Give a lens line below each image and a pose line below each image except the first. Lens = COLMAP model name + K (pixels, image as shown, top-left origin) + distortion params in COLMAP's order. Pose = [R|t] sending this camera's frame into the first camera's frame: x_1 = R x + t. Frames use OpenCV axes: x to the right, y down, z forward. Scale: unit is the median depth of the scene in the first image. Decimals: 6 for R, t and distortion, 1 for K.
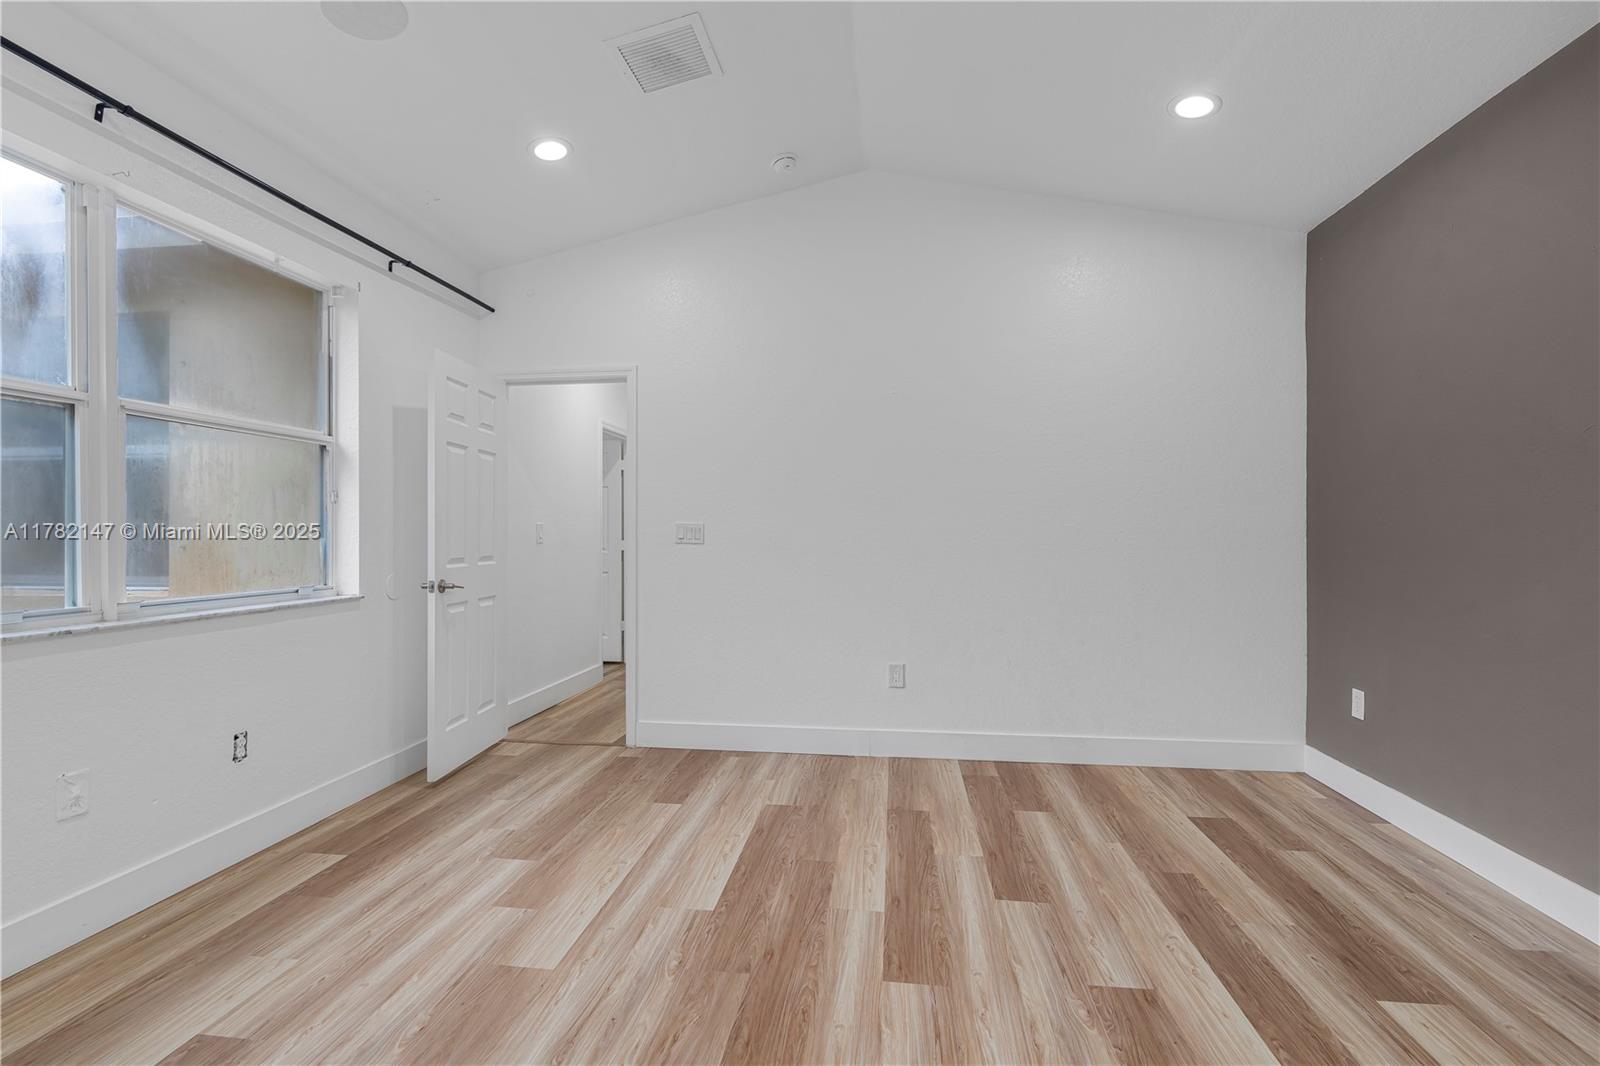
lens RADIAL K [[731.4, 0, 799.9], [0, 731.4, 532.9], [0, 0, 1]] dist [-0.011863, 0.003102]
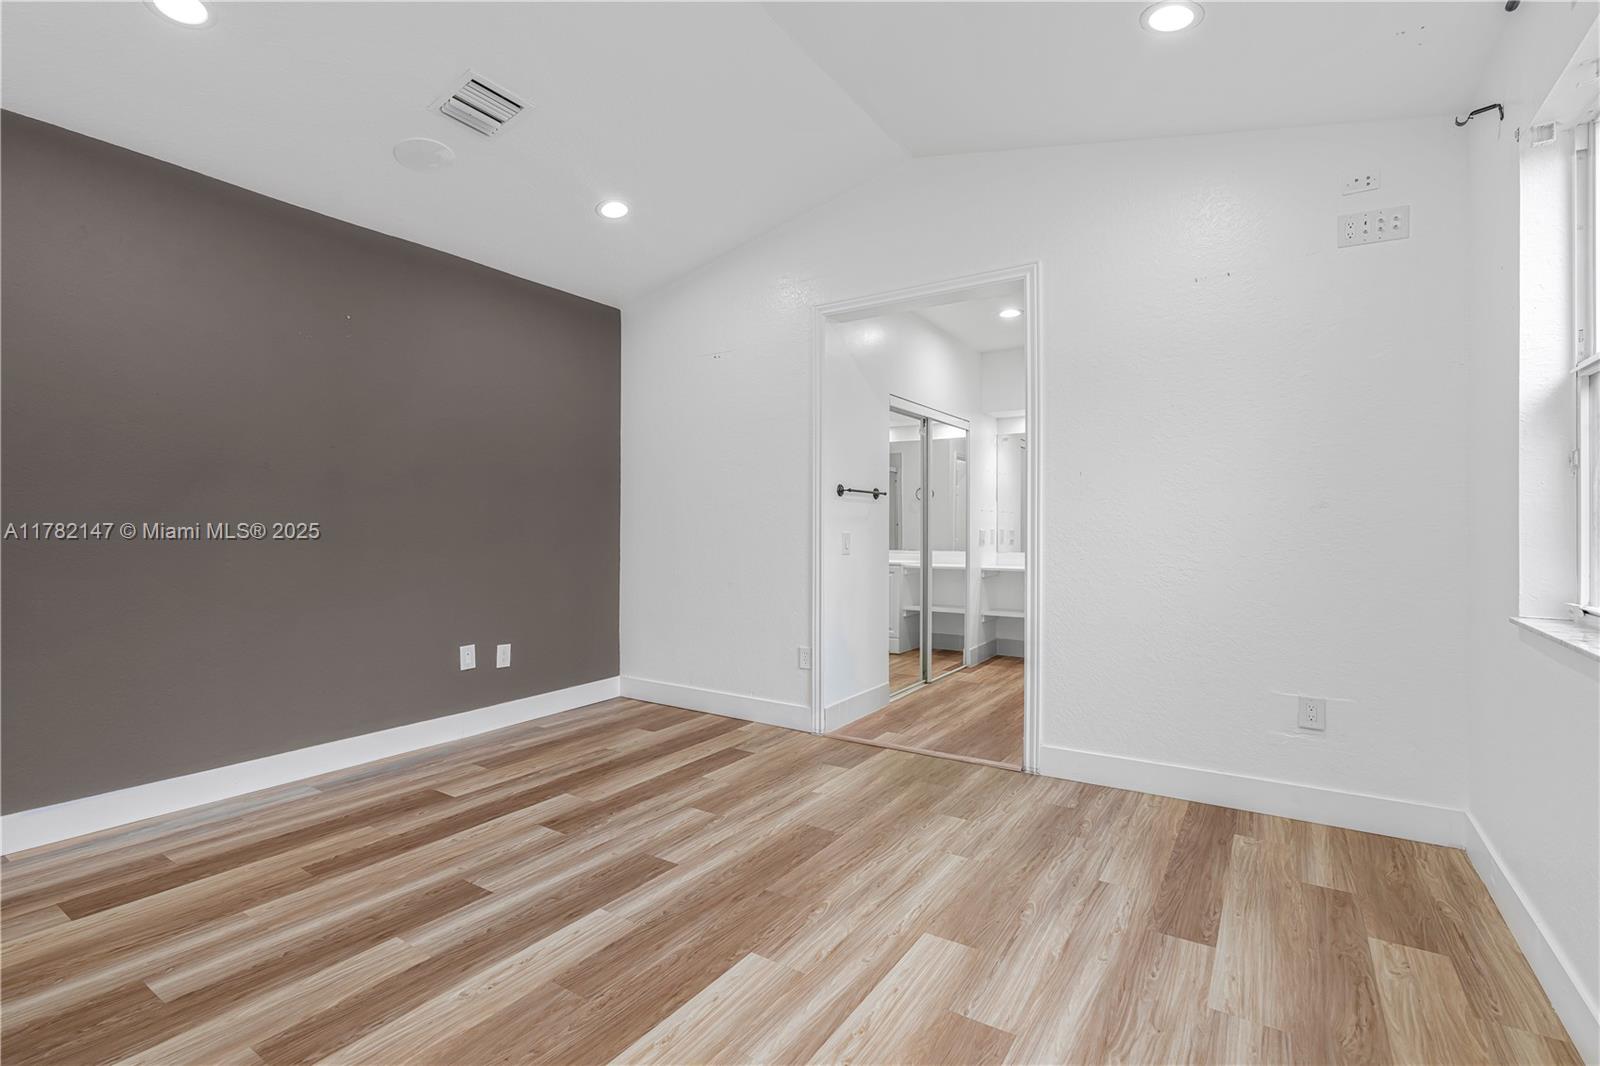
lens RADIAL K [[731.4, 0, 797.8], [0, 731.4, 529.5], [0, 0, 1]] dist [-0.011863, 0.003102]
pose [[-0.897516, -0.000457, 0.440982, -0.580678], [0.001168, 0.999993, 0.003414, 0.007715], [-0.440981, 0.003579, -0.897509, 1.842617]]
